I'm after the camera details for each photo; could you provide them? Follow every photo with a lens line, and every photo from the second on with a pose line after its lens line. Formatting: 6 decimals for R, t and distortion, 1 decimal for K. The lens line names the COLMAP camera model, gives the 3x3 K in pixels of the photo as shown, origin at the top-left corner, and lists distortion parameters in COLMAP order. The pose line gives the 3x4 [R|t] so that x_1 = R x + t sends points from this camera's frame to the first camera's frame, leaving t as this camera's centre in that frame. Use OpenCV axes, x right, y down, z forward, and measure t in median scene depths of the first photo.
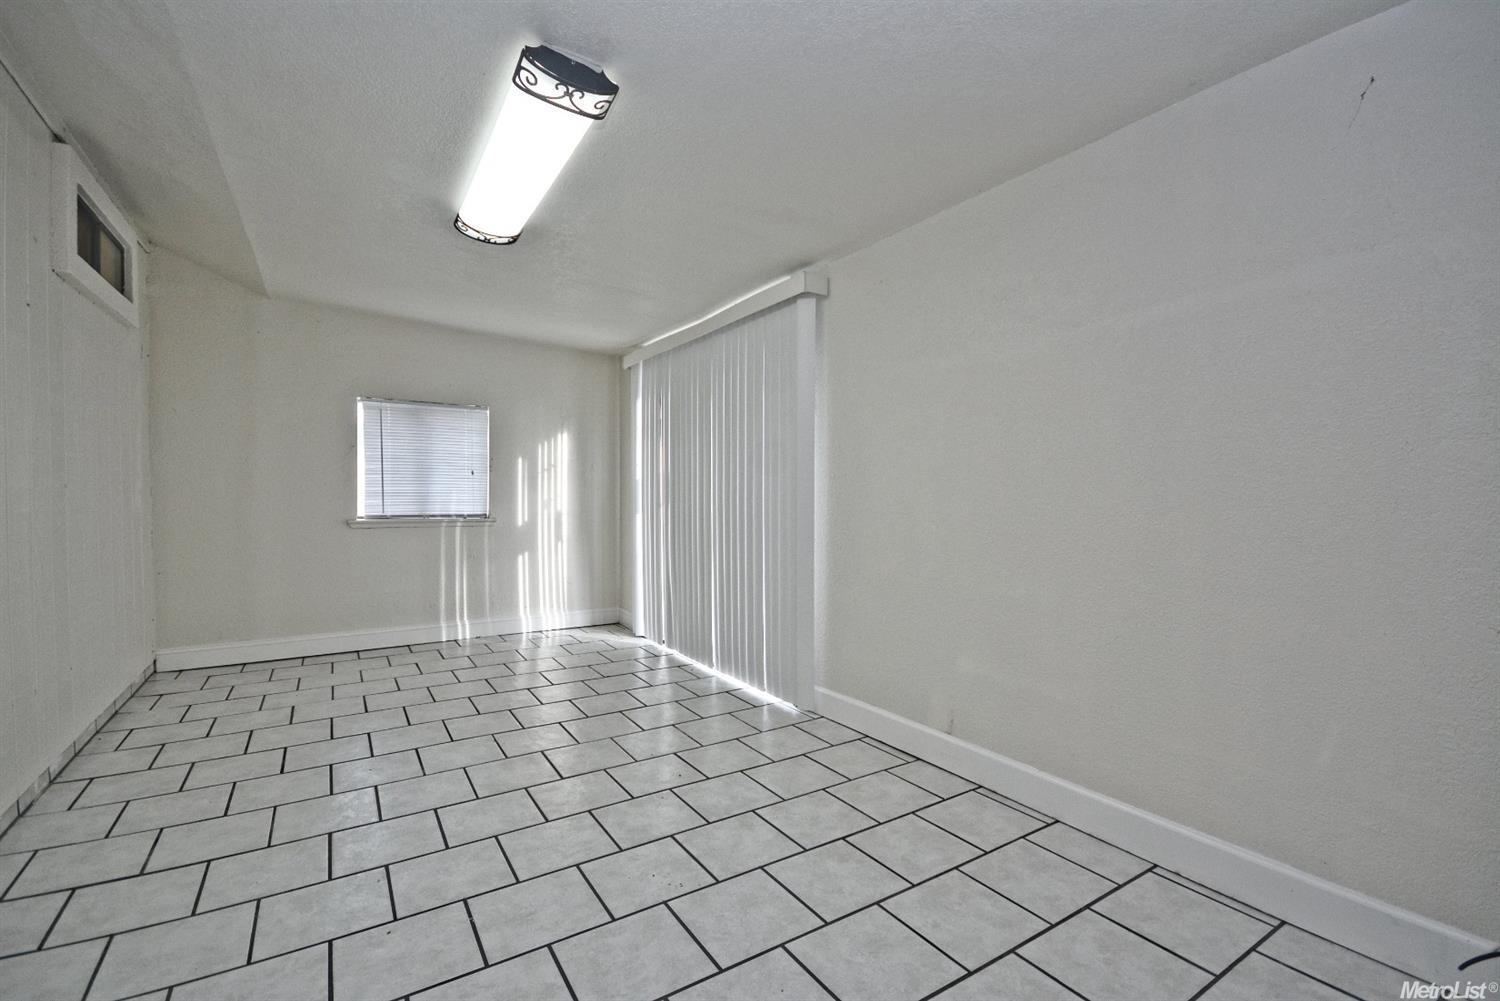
lens RADIAL K [[661.8, 0, 745.8], [0, 661.8, 503.8], [0, 0, 1]] dist [0.010833, -0.011005]
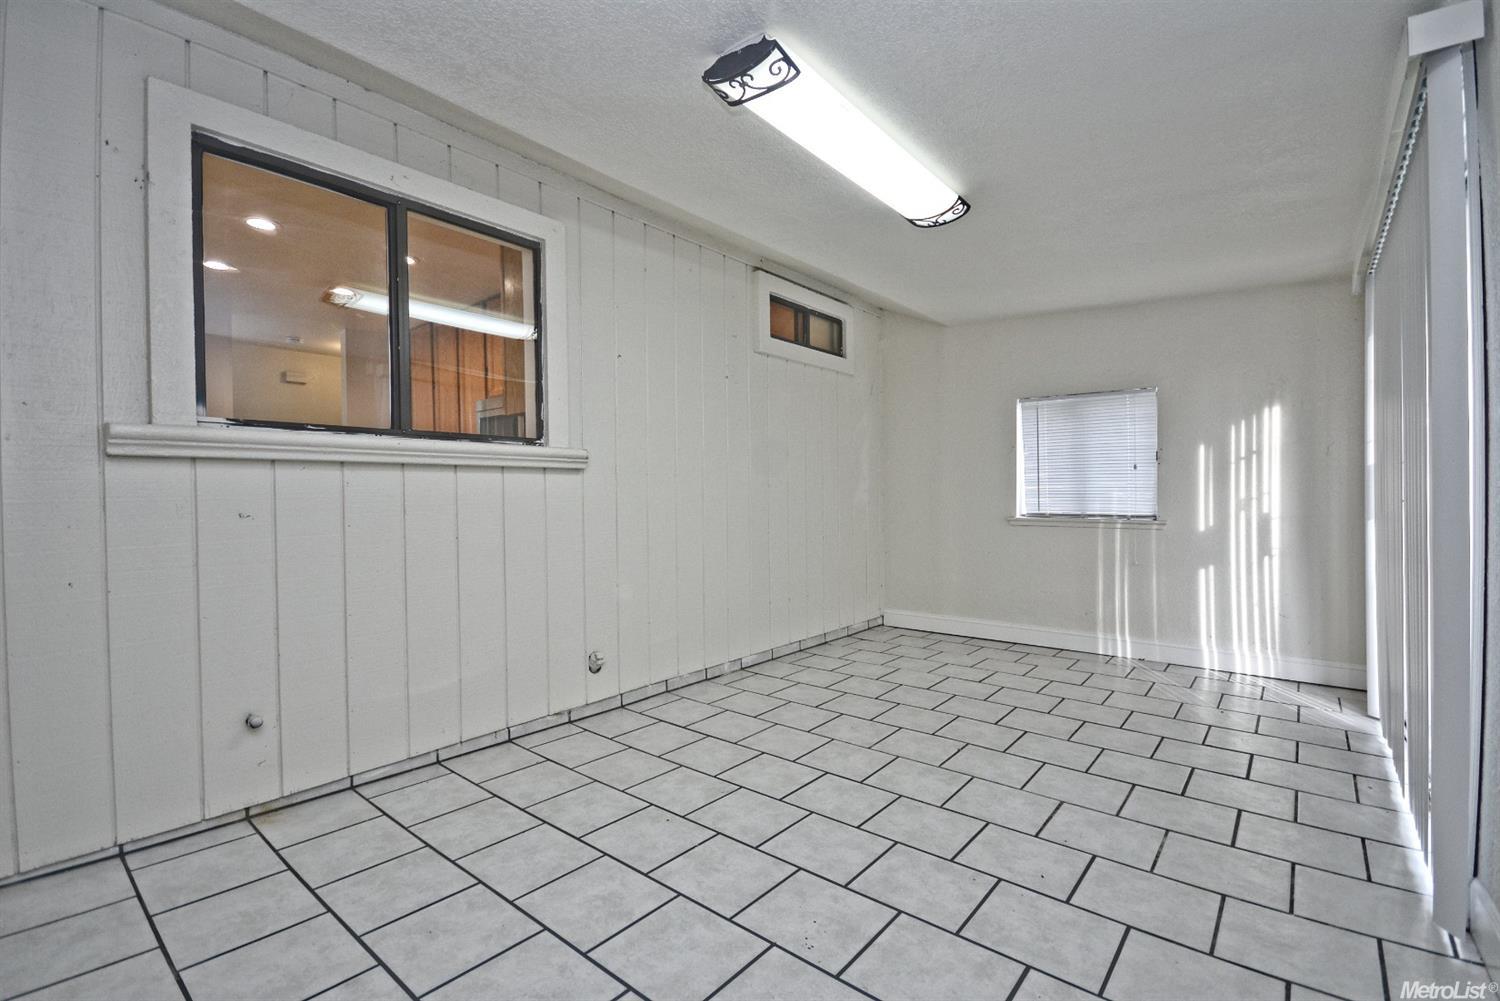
lens RADIAL K [[661.8, 0, 745.8], [0, 661.8, 503.8], [0, 0, 1]] dist [0.010833, -0.011005]
pose [[0.311975, 0.004590, -0.950079, 0.255144], [-0.014588, 0.999894, 0.000041, 0.008653], [0.949978, 0.013847, 0.312008, 0.253419]]
